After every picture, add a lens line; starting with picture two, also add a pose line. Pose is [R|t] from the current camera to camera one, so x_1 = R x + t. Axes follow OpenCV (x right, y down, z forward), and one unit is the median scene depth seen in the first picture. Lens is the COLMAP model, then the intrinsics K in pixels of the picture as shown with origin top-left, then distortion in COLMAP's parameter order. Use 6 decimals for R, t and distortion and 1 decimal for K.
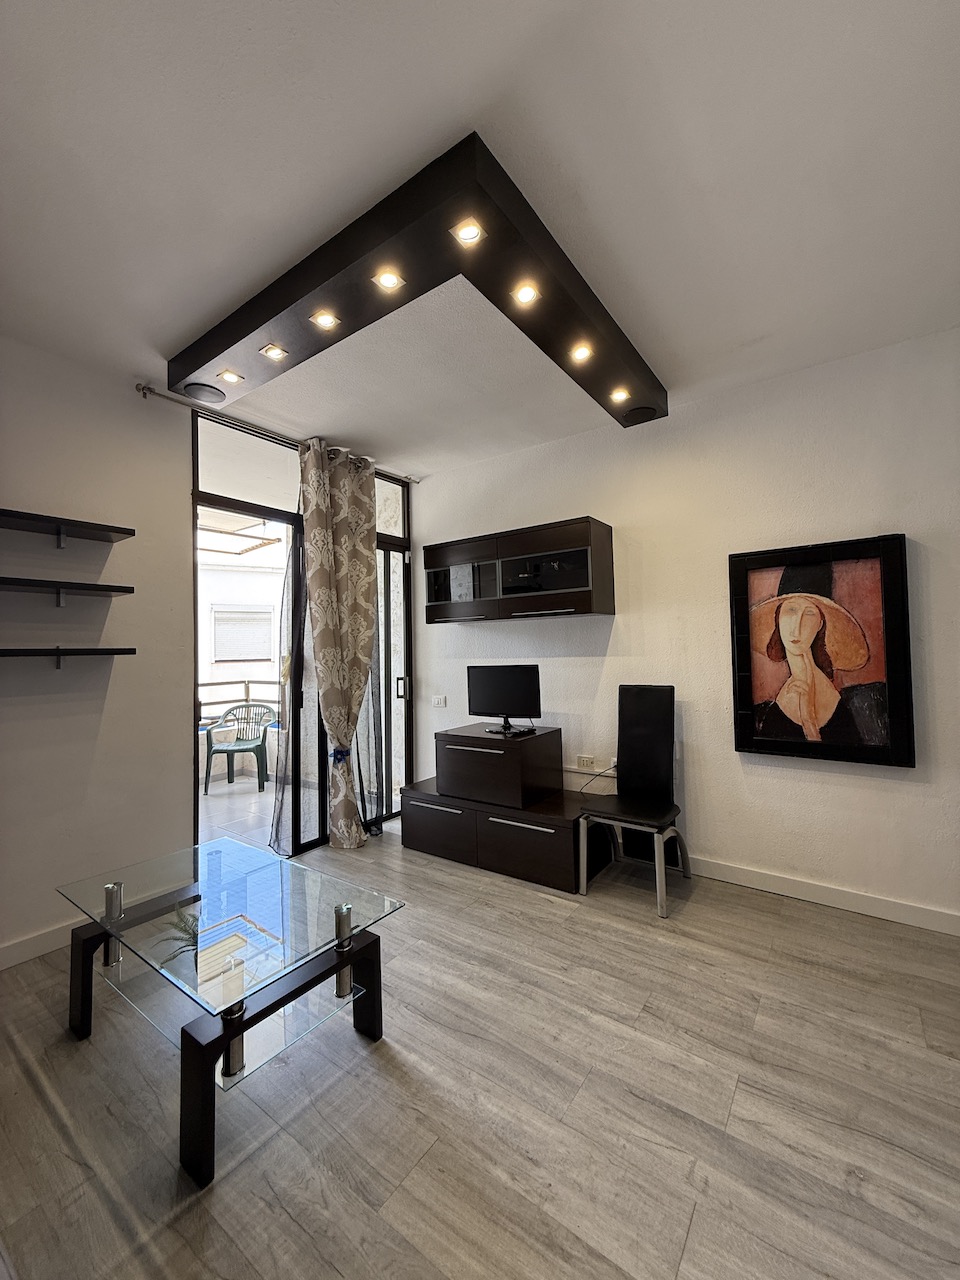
lens RADIAL K [[512.5, 0, 482.5], [0, 512.5, 634.1], [0, 0, 1]] dist [-0.001632, -0.000279]
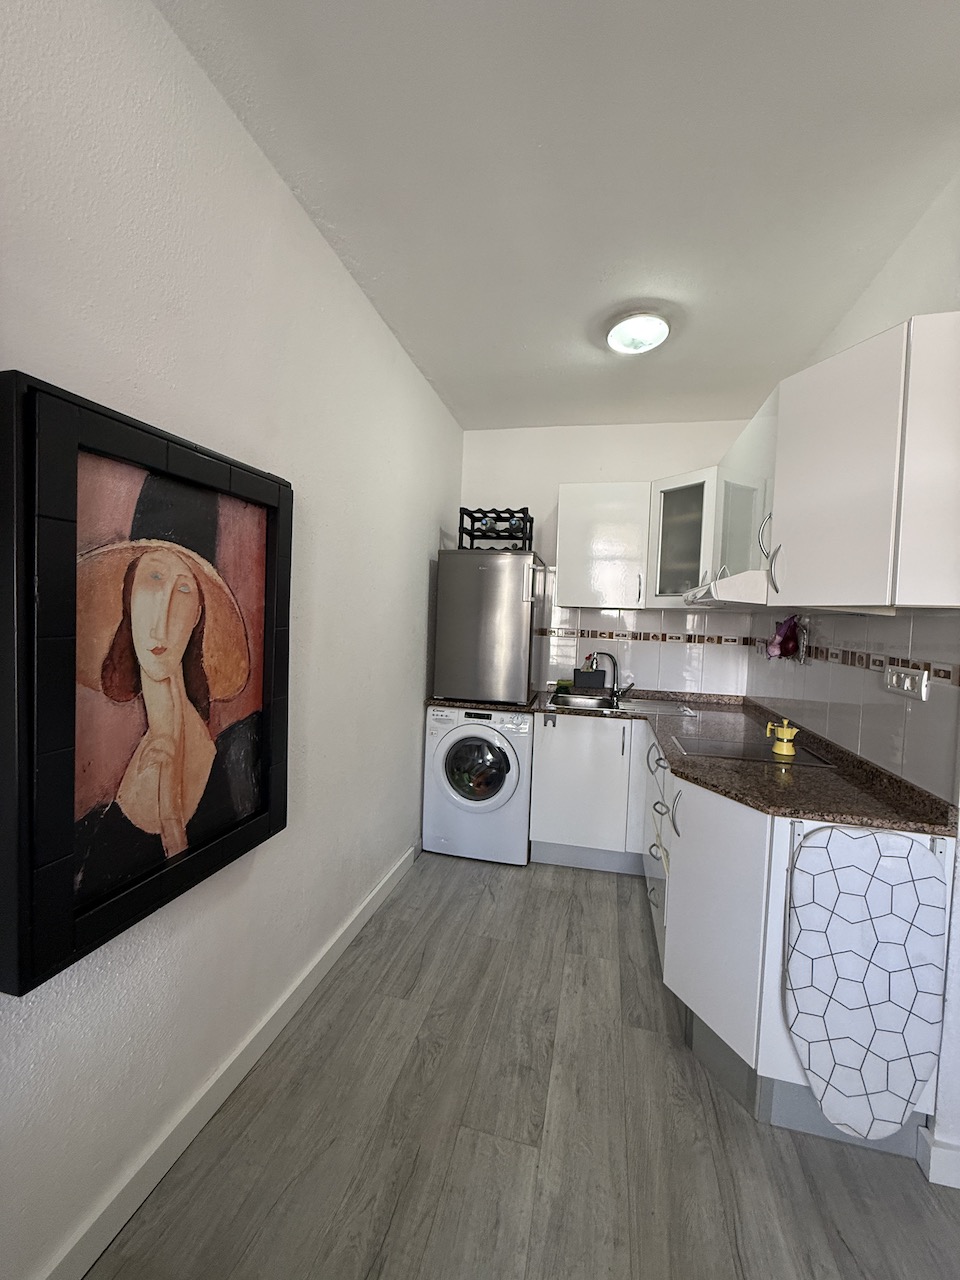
lens RADIAL K [[512.5, 0, 477.8], [0, 512.5, 631.5], [0, 0, 1]] dist [-0.001632, -0.000279]
pose [[-0.372067, -0.029287, 0.927744, 0.099662], [-0.059329, 0.998209, 0.007717, -0.021373], [-0.926308, -0.052170, -0.373138, 0.915329]]
